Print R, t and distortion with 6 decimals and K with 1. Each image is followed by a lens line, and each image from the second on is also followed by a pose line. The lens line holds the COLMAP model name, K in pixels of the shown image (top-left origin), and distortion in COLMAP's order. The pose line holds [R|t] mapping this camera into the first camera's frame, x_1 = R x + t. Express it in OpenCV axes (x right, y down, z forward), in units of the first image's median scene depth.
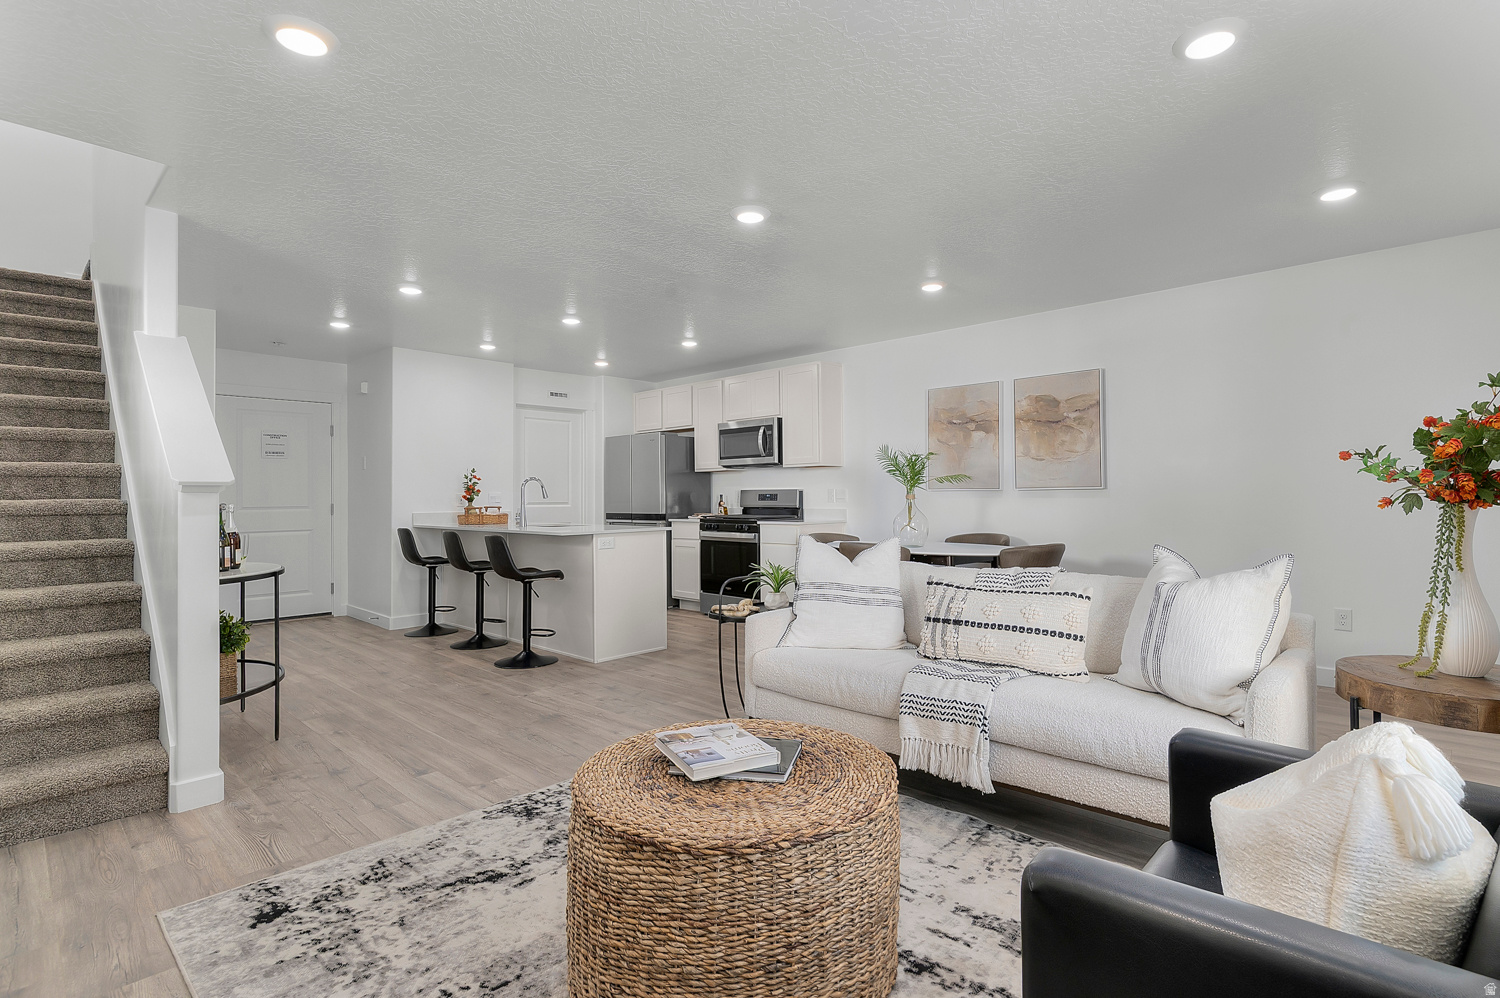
lens RADIAL K [[738.3, 0, 770.8], [0, 738.3, 483.9], [0, 0, 1]] dist [-0.003936, -0.000832]
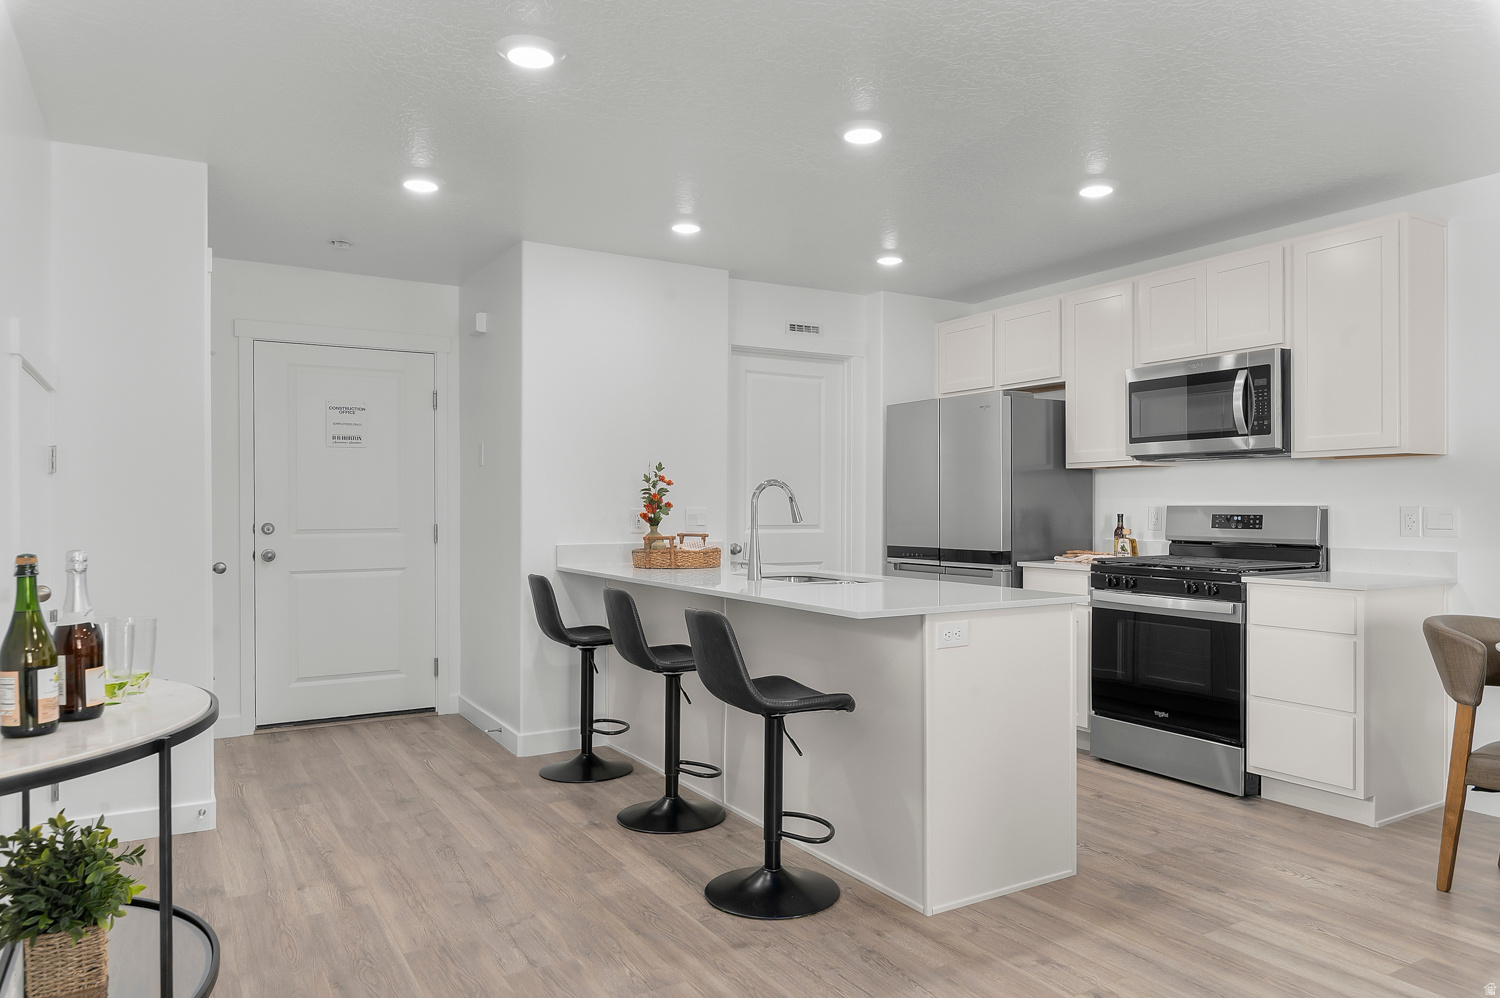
lens RADIAL K [[996.3, 0, 757.2], [0, 996.3, 501.9], [0, 0, 1]] dist [-0.004481, 0.001110]
pose [[0.960822, 0.006713, -0.277084, -0.132039], [-0.002788, 0.999890, 0.014555, -0.003456], [0.277152, -0.013213, 0.960735, 0.318925]]
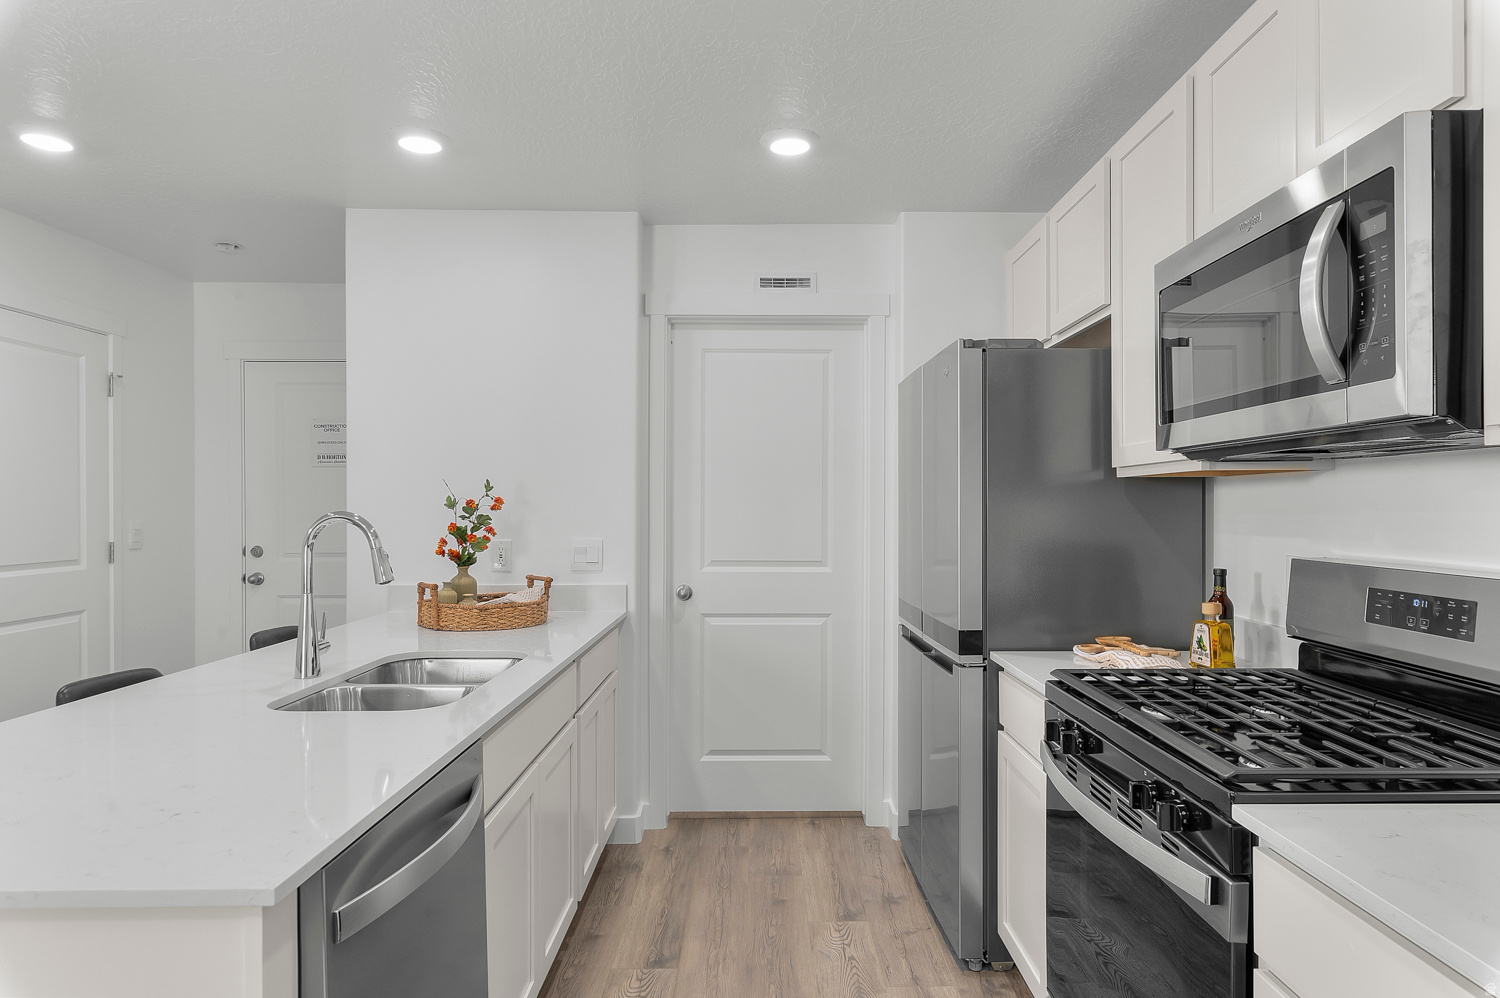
lens RADIAL K [[901.6, 0, 757.0], [0, 901.6, 507.8], [0, 0, 1]] dist [0.027865, 0.000272]
pose [[0.669845, 0.008213, -0.742456, 0.057707], [0.001252, 0.999925, 0.012191, -0.011733], [0.742500, -0.009096, 0.669784, 0.774999]]
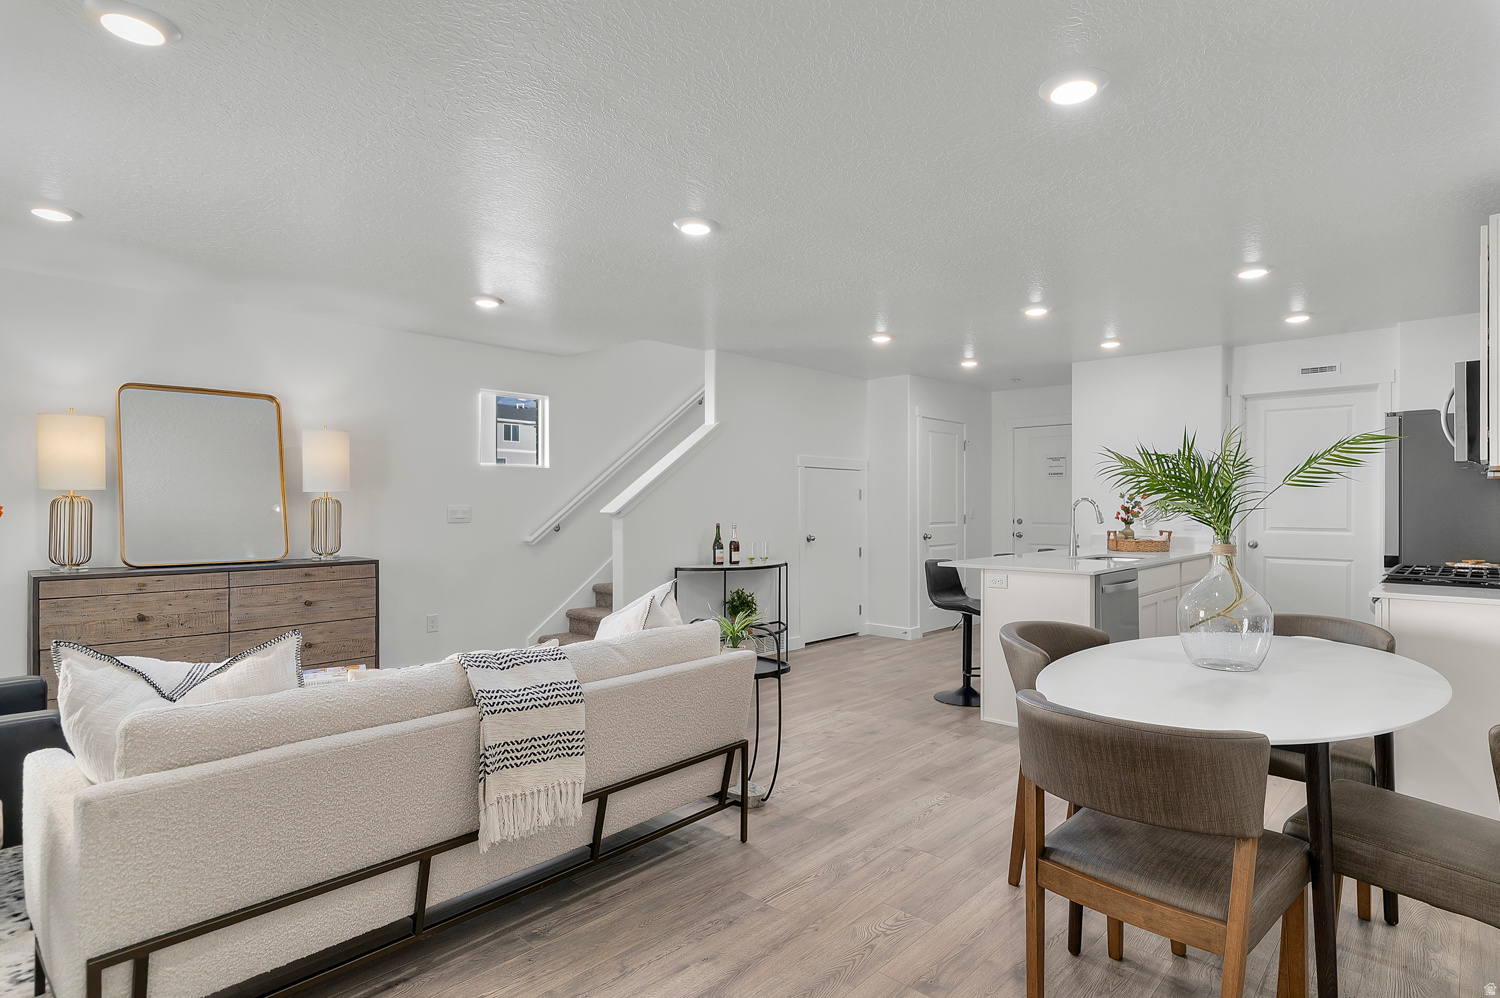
lens RADIAL K [[778.2, 0, 759.9], [0, 778.2, 498.1], [0, 0, 1]] dist [-0.001562, 0.000508]
pose [[-0.013771, 0.000022, -0.999905, 0.491168], [0.009862, 0.999951, -0.000114, -0.010190], [0.999857, -0.009863, -0.013771, 0.573159]]
